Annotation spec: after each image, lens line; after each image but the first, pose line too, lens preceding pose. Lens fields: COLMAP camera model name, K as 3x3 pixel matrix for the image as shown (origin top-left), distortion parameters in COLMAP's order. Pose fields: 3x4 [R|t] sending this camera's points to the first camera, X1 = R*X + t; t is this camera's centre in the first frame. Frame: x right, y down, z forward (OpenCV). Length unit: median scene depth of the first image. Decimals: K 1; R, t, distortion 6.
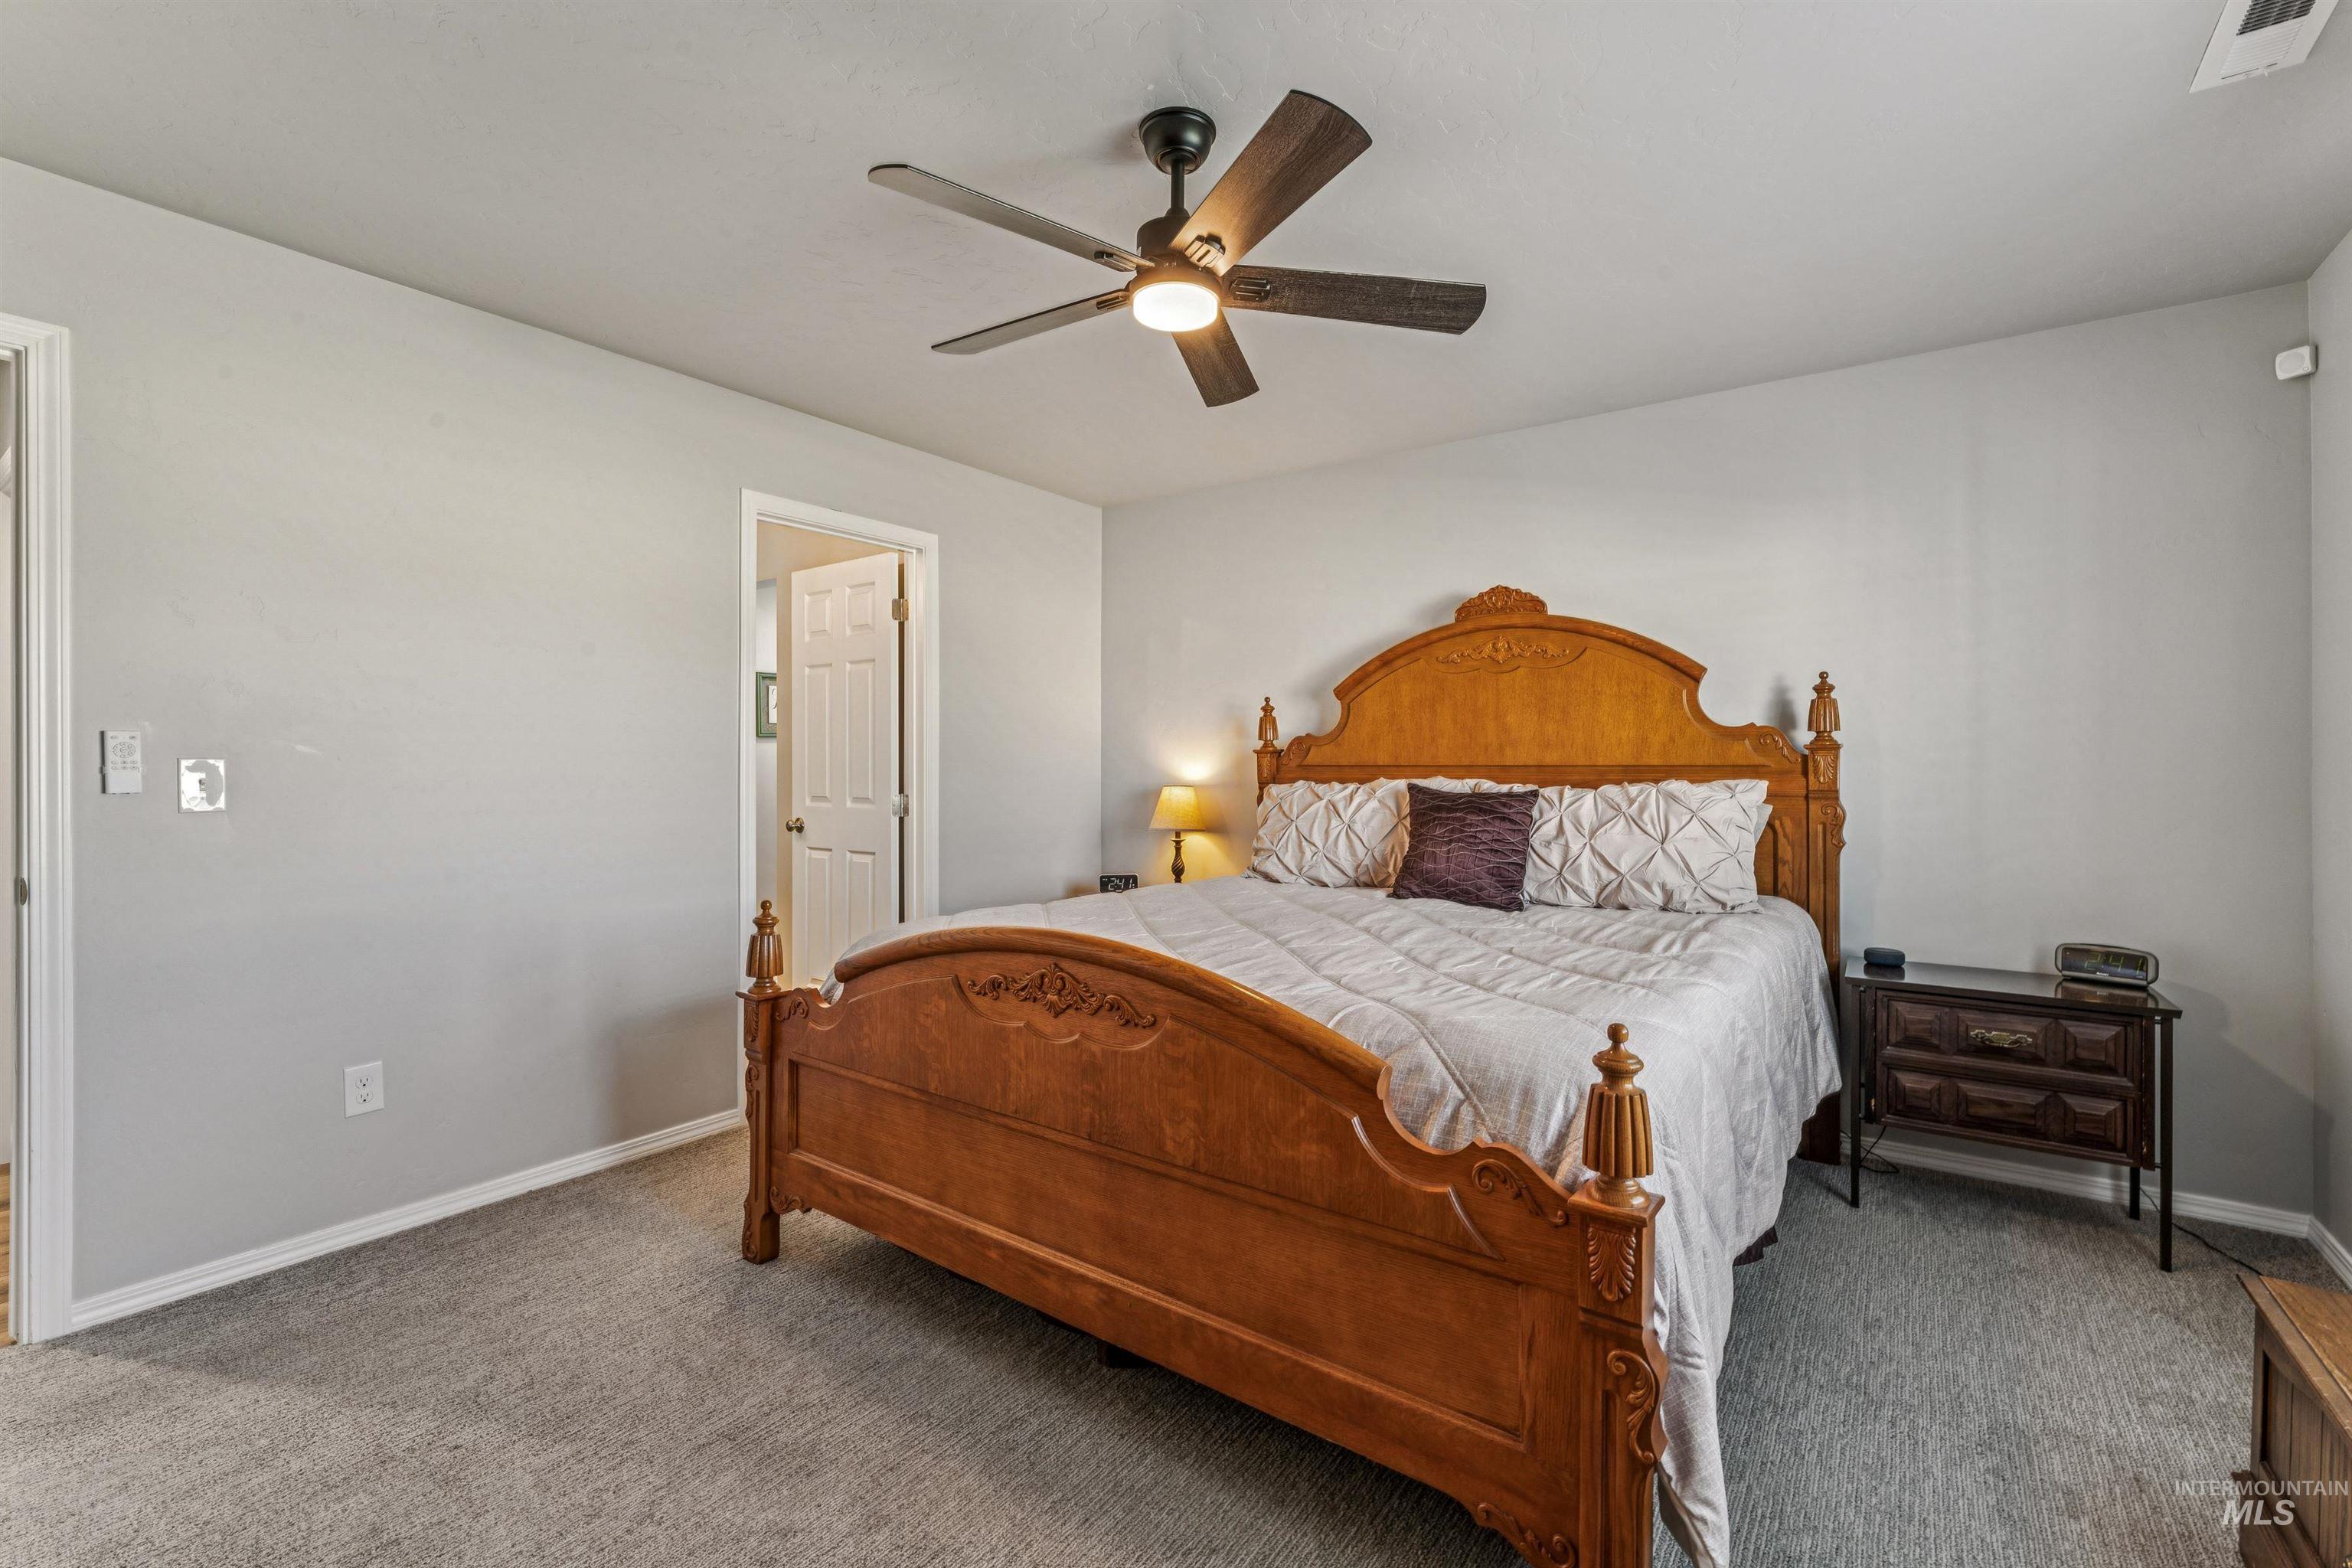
lens RADIAL K [[1013.1, 0, 1172.8], [0, 1013.1, 765.7], [0, 0, 1]] dist [0.000182, -0.000030]
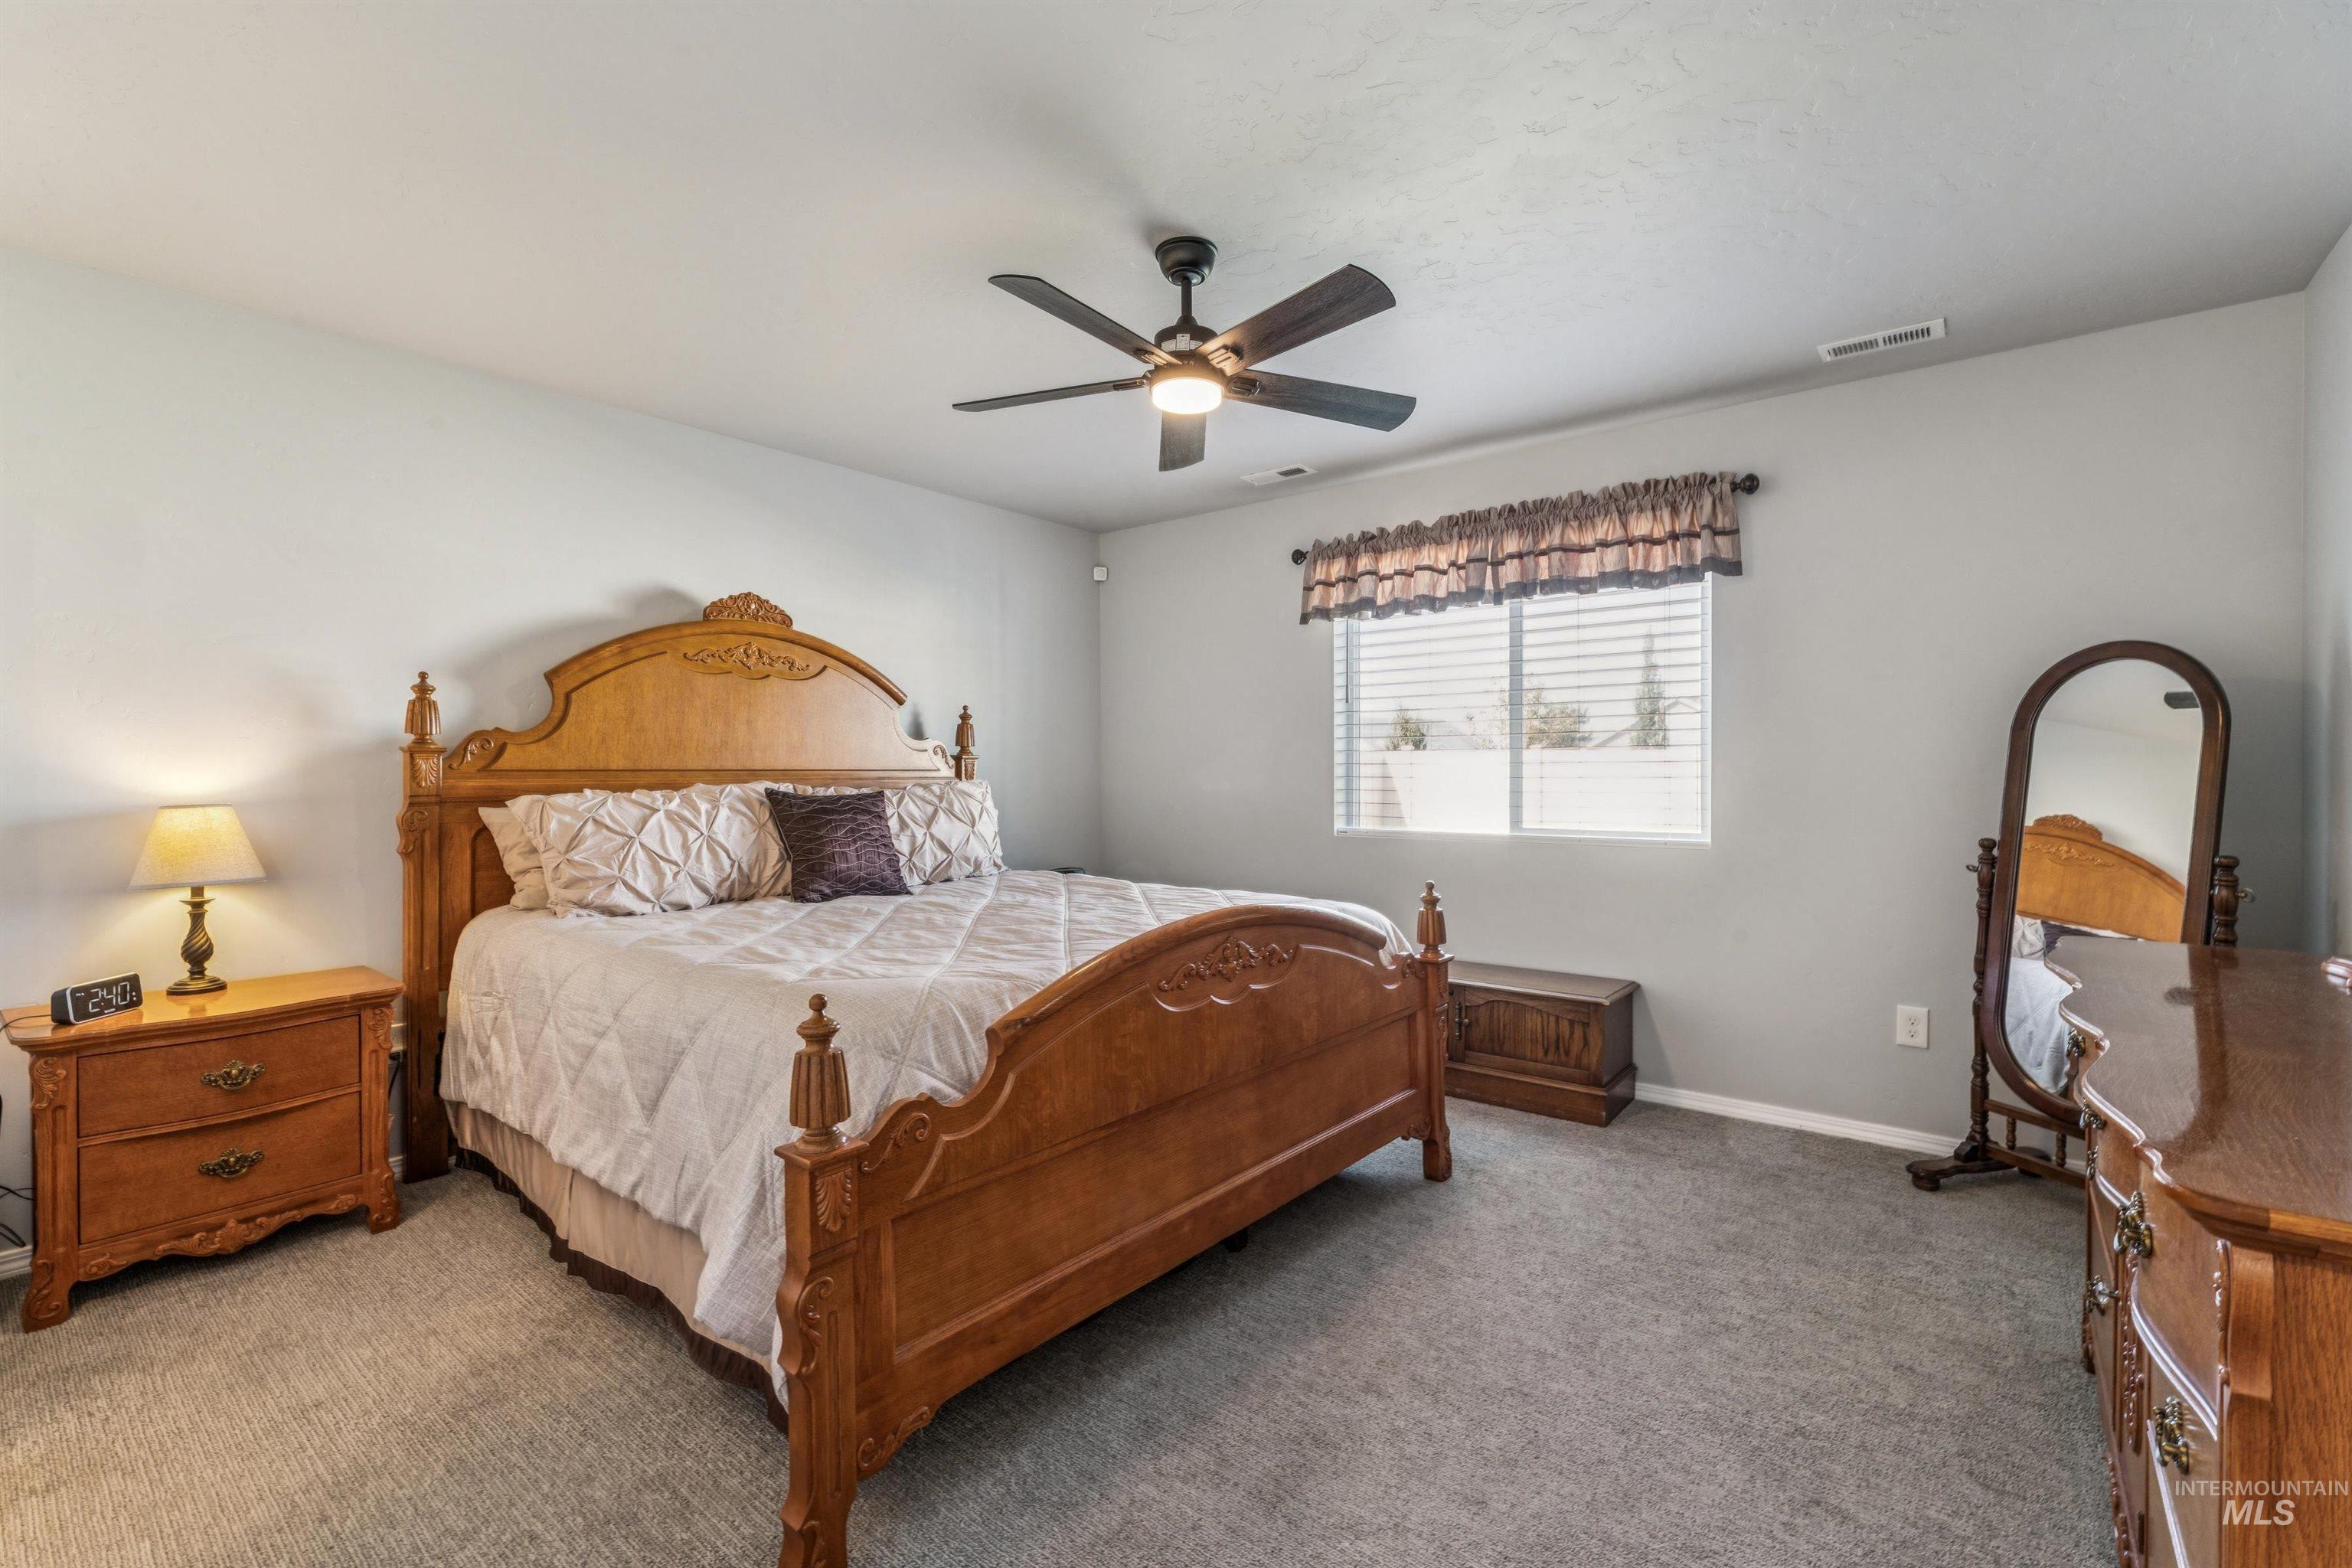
lens RADIAL K [[1008.7, 0, 1187.3], [0, 1008.7, 780.8], [0, 0, 1]] dist [-0.001532, -0.000049]
pose [[0.047985, -0.013092, 0.998762, -0.697485], [-0.000251, 0.999914, 0.013119, -0.002558], [-0.998848, -0.000880, 0.047978, 0.535305]]
